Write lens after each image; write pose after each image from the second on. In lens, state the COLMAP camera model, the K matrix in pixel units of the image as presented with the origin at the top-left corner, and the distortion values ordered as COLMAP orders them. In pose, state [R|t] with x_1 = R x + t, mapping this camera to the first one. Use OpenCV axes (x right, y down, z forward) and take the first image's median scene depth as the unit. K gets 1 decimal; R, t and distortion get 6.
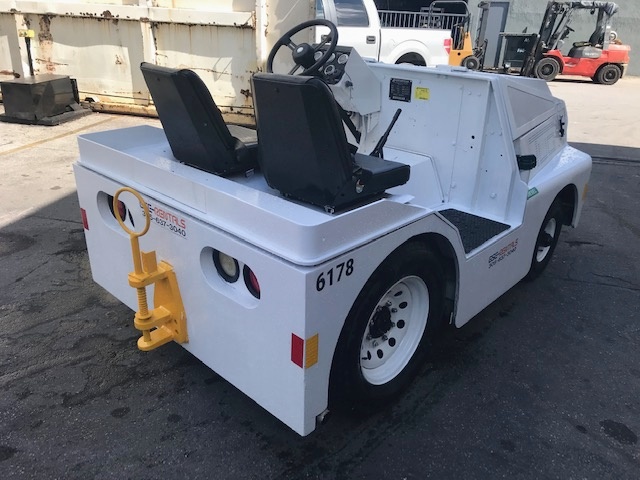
lens RADIAL K [[523.5, 0, 320.0], [0, 523.5, 240.0], [0, 0, 1]] dist [0.031963, -0.016262]
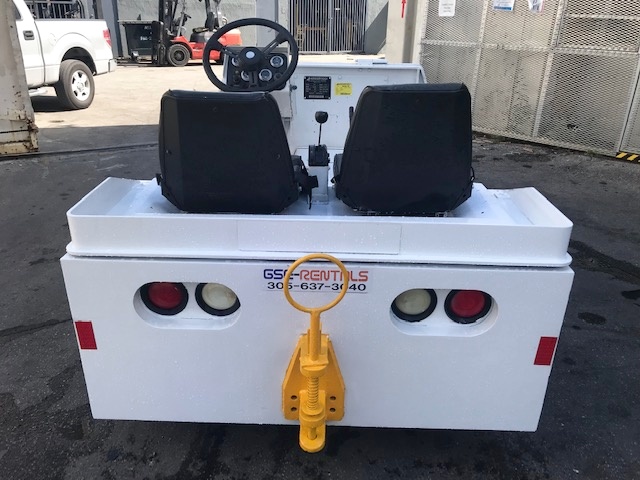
lens RADIAL K [[523.5, 0, 320.0], [0, 523.5, 240.0], [0, 0, 1]] dist [0.031963, -0.016262]
pose [[0.742722, -0.289695, 0.603690, -0.156666], [0.276130, 0.953849, 0.118003, -0.039794], [-0.610014, 0.079053, 0.788438, 0.076761]]
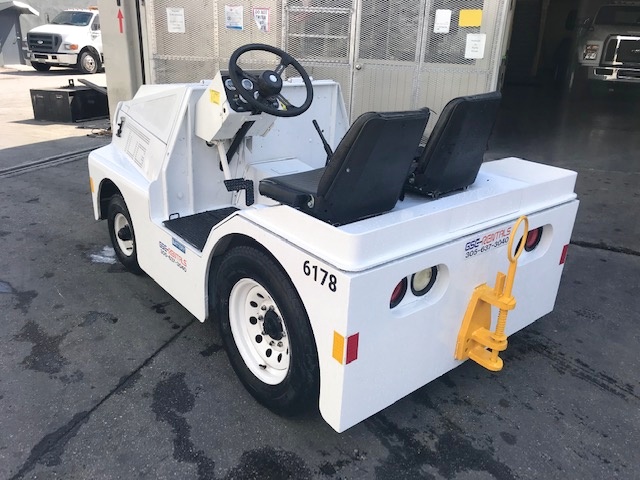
lens RADIAL K [[534.6, 0, 346.8], [0, 534.6, 238.9], [0, 0, 1]] dist [-0.031694, -0.004051]
pose [[0.097932, -0.387533, 0.916639, -0.275248], [0.358046, 0.873111, 0.330877, -0.106598], [-0.928554, 0.295796, 0.224261, 0.212198]]
